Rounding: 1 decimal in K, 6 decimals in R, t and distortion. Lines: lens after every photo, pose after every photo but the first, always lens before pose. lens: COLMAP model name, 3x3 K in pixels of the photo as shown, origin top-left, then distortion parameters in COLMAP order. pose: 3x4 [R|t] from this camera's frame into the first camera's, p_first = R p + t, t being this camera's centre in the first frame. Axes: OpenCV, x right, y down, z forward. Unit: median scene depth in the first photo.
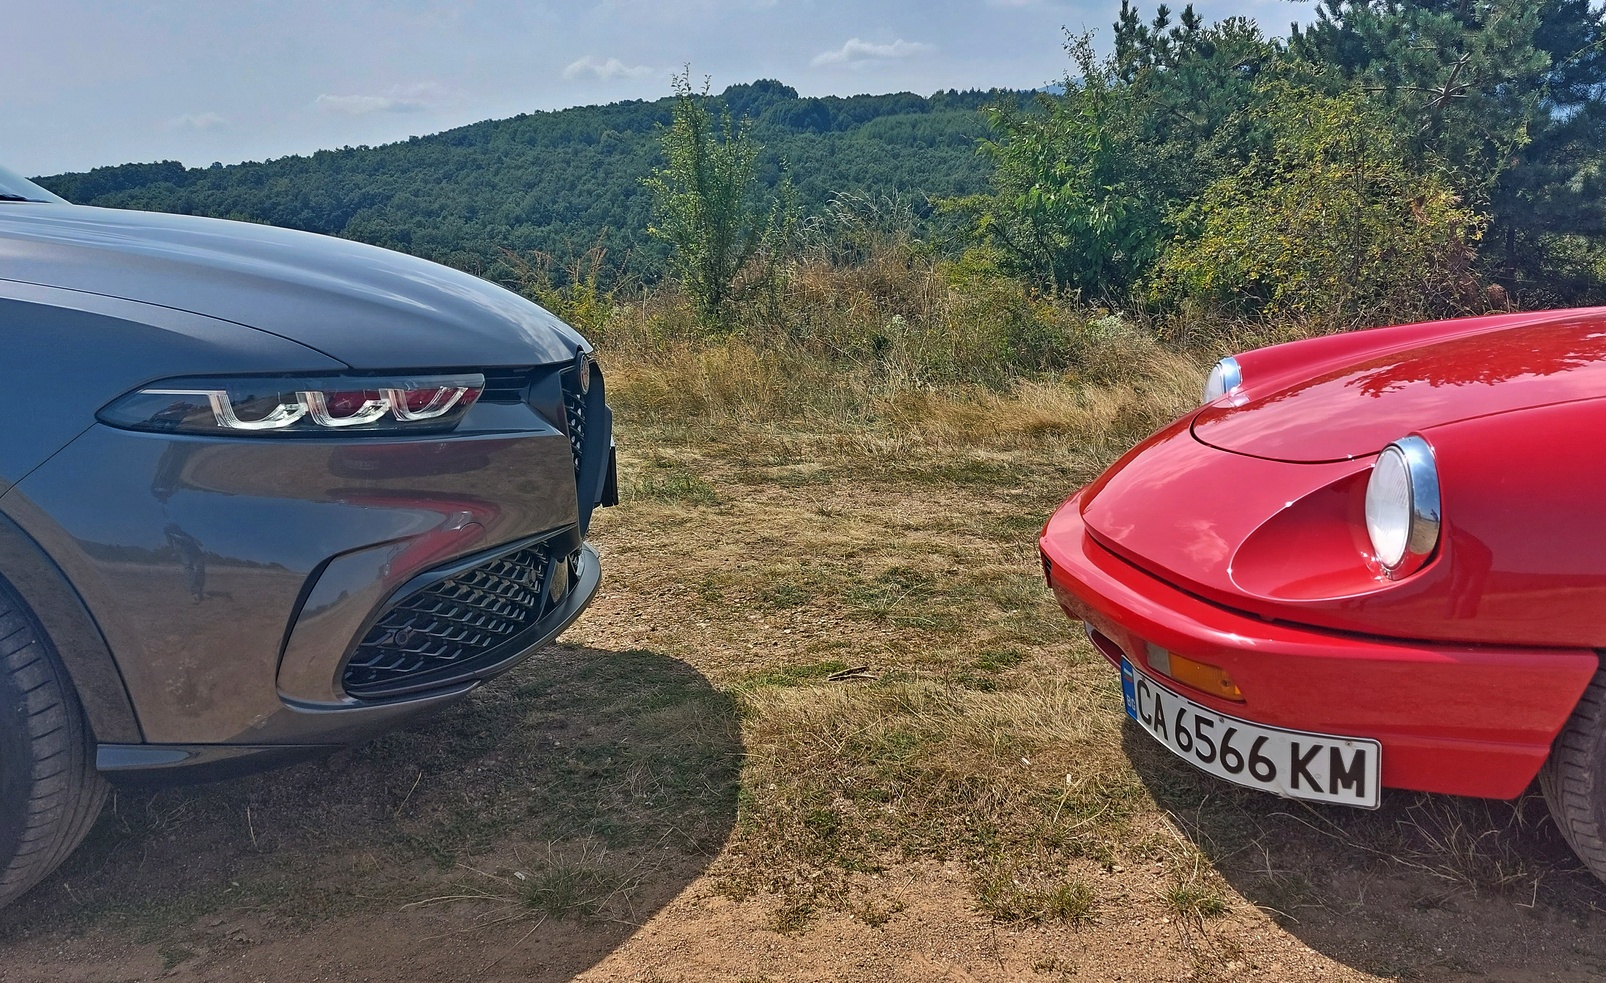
lens RADIAL K [[1389.0, 0, 875.0], [0, 1389.0, 500.2], [0, 0, 1]] dist [0.143461, -0.212153]
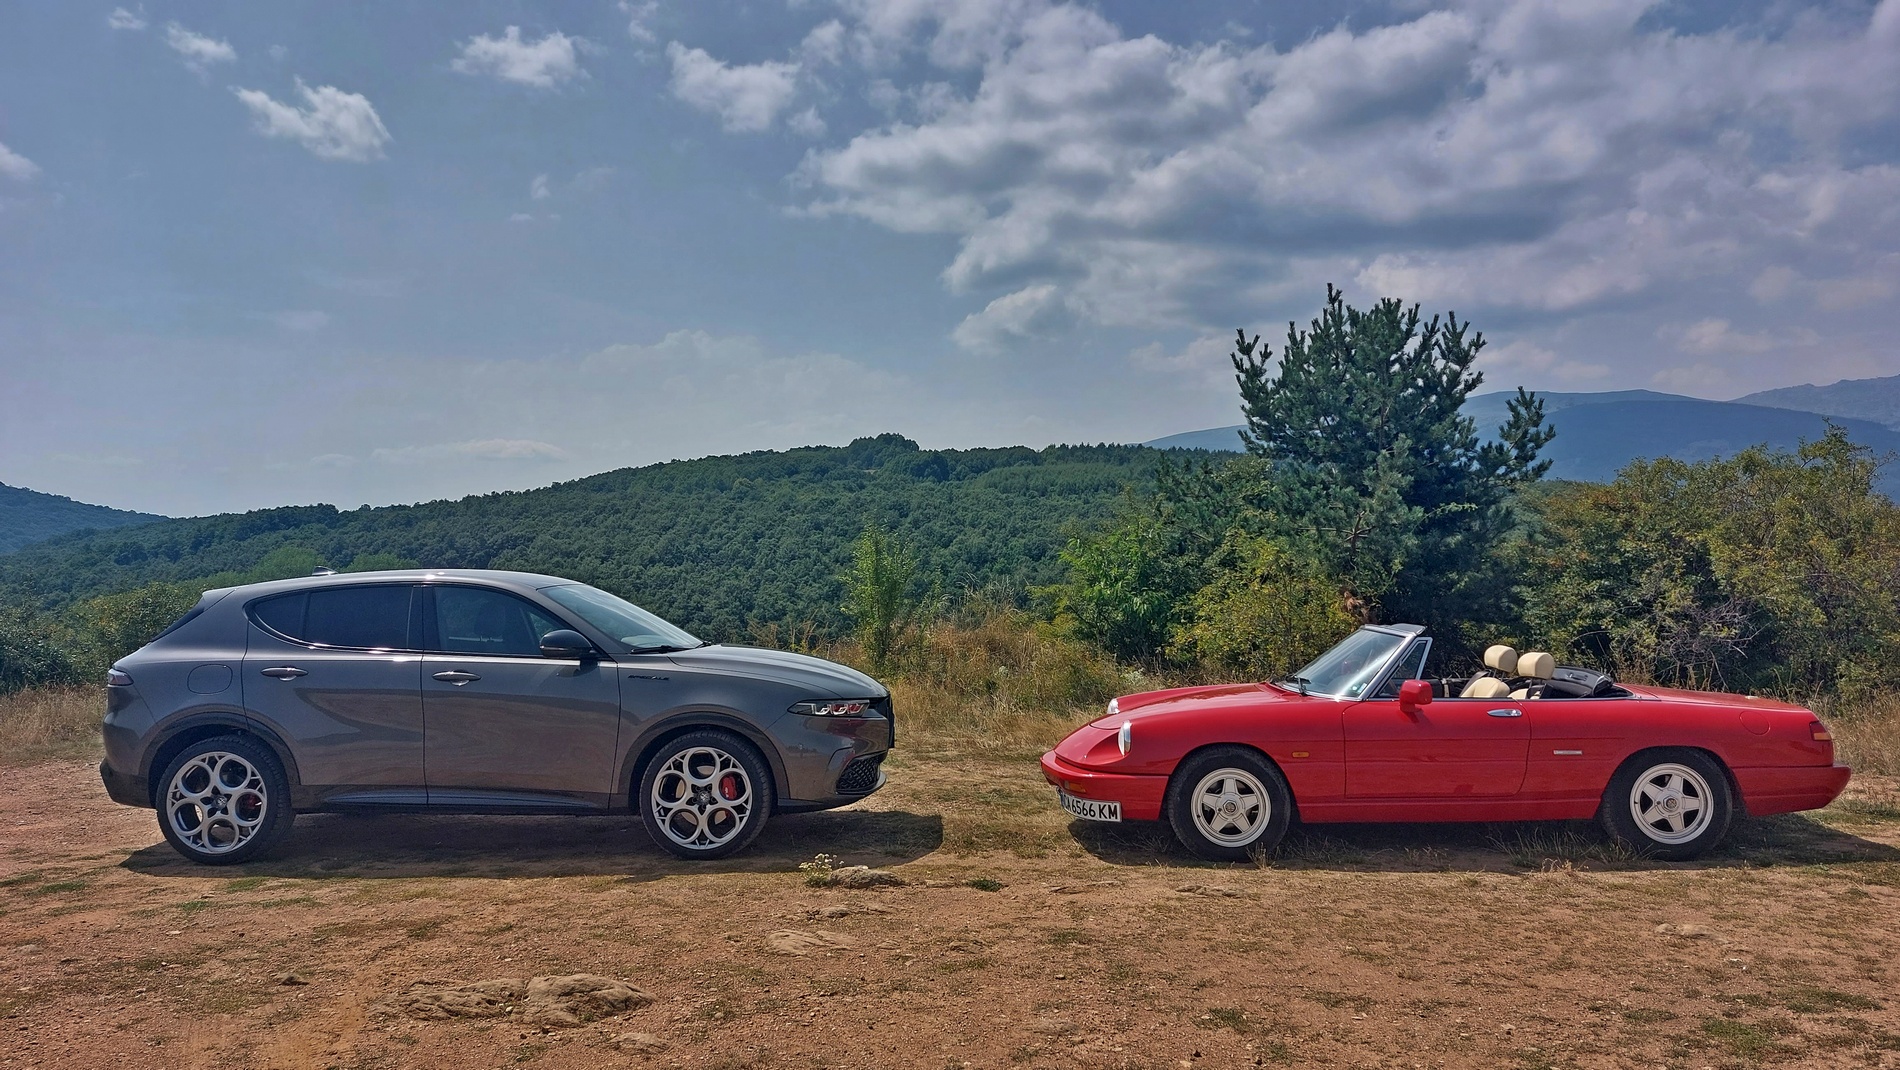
lens RADIAL K [[1382.4, 0, 952.7], [0, 1382.4, 508.8], [0, 0, 1]] dist [0.111586, -0.179678]
pose [[0.999586, 0.009191, -0.027258, 0.004842], [-0.015276, 0.972525, -0.232299, 0.196497], [0.024374, 0.232619, 0.972262, -1.971814]]
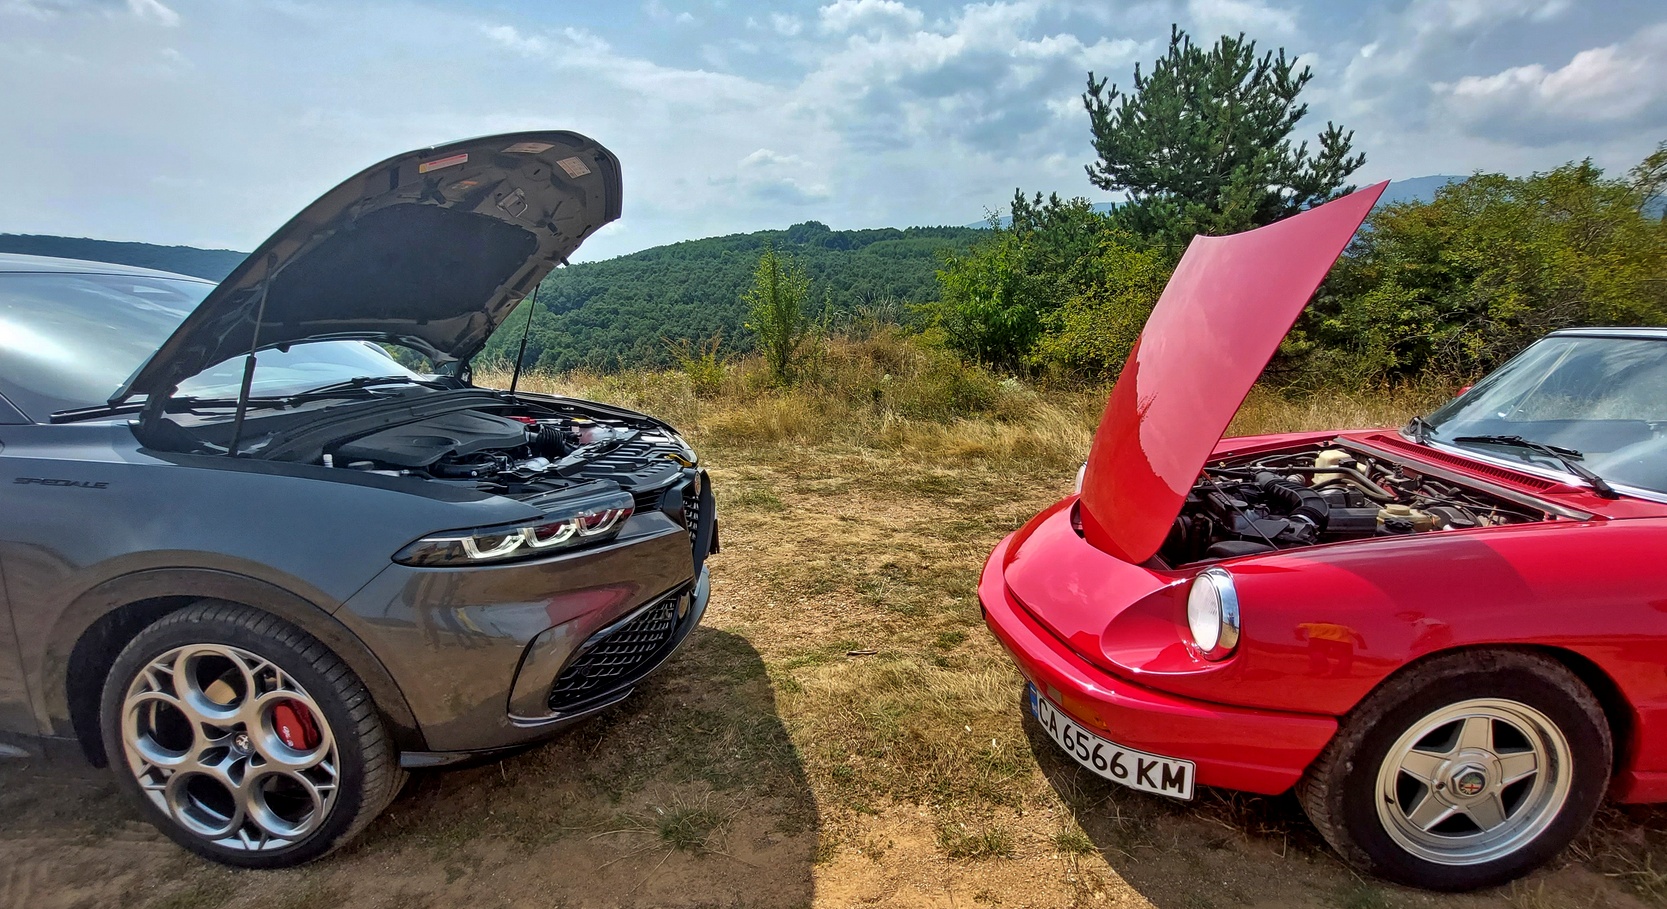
lens RADIAL K [[777.6, 0, 854.3], [0, 777.6, 490.5], [0, 0, 1]] dist [-0.015535, 0.000035]
pose [[0.999702, 0.001211, -0.024401, -0.002321], [-0.000122, 0.999006, 0.044583, -0.121777], [0.024431, -0.044566, 0.998708, 0.097752]]
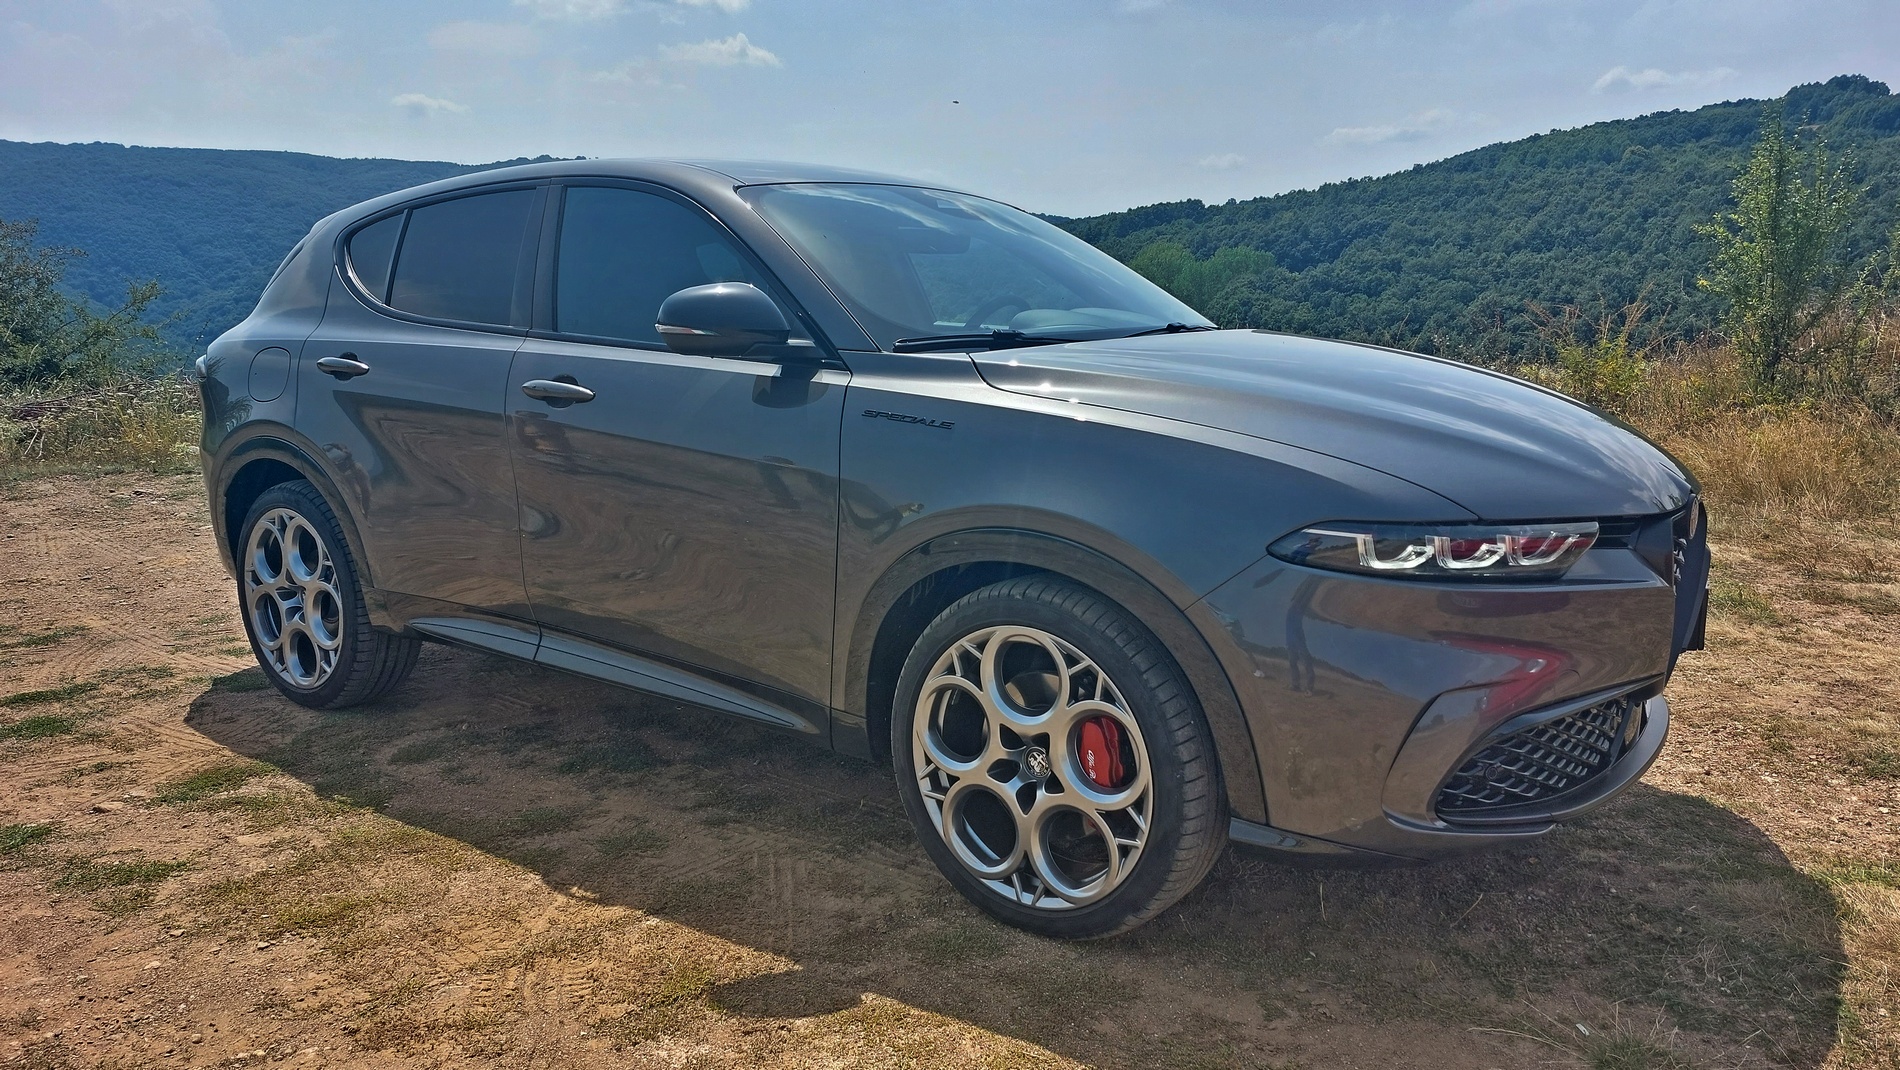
lens RADIAL K [[1393.0, 0, 950.0], [0, 1393.0, 535.0], [0, 0, 1]] dist [0.114587, -0.148905]
pose [[0.816015, 0.111182, -0.567237, -0.069594], [-0.108631, 0.993339, 0.038426, -0.060125], [0.567731, 0.030263, 0.822658, -0.081447]]
